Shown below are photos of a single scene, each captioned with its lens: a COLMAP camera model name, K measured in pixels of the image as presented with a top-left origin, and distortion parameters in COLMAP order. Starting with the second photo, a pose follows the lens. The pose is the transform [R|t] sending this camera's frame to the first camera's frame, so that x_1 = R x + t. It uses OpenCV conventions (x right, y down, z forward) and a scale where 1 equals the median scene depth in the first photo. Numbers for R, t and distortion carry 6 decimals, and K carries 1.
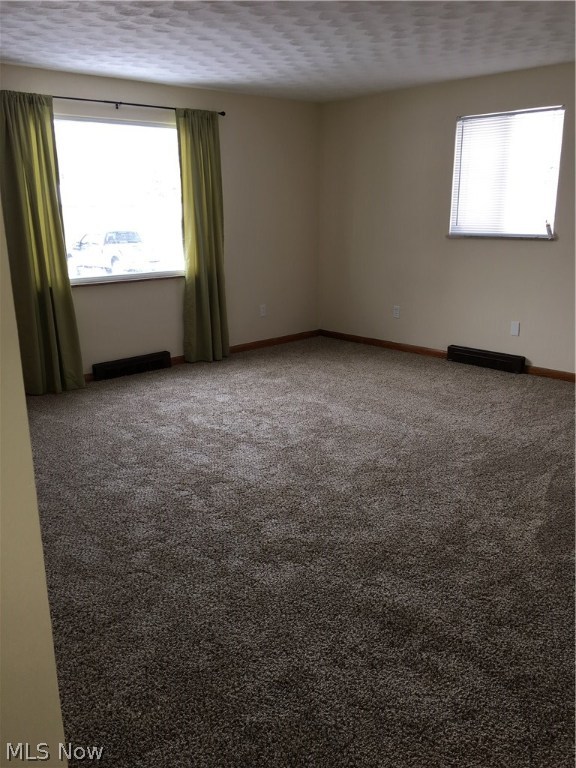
lens RADIAL K [[657.7, 0, 301.7], [0, 657.7, 383.8], [0, 0, 1]] dist [0.088809, -0.126691]
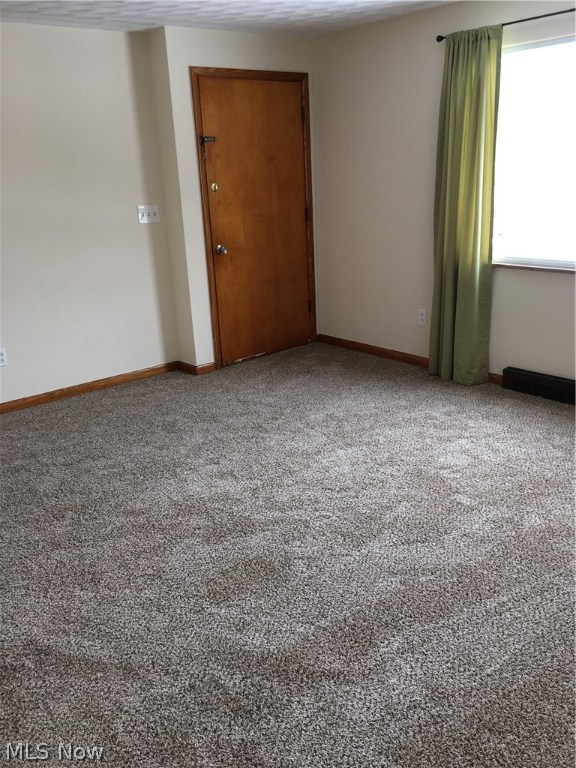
lens RADIAL K [[657.7, 0, 287.4], [0, 657.7, 386.1], [0, 0, 1]] dist [0.088809, -0.126691]
pose [[-0.057148, 0.337211, -0.939693, 0.506638], [-0.212220, 0.915617, 0.341478, -0.245704], [0.975549, 0.218936, 0.019238, 0.799661]]
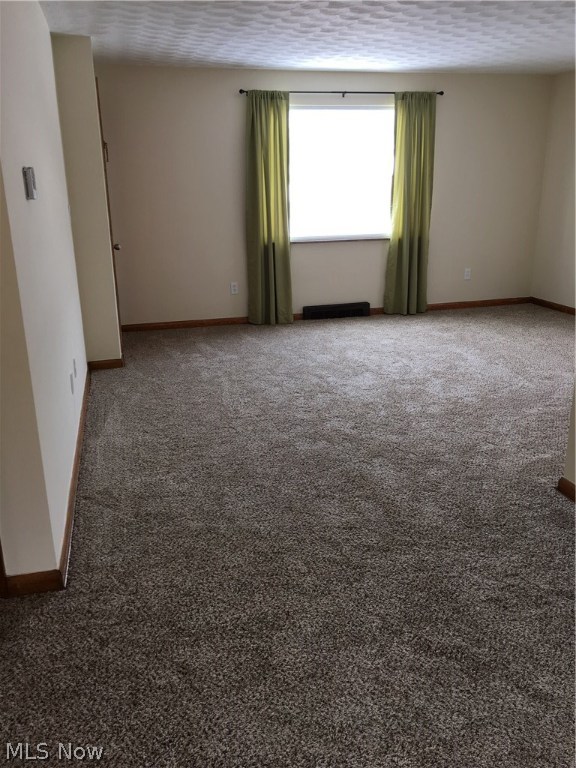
lens RADIAL K [[657.7, 0, 291.8], [0, 657.7, 378.2], [0, 0, 1]] dist [0.088809, -0.126691]
pose [[0.879224, 0.134671, -0.456978, 0.278428], [-0.119741, 0.990890, 0.061635, 0.033923], [0.461115, 0.000528, 0.887340, -0.126930]]
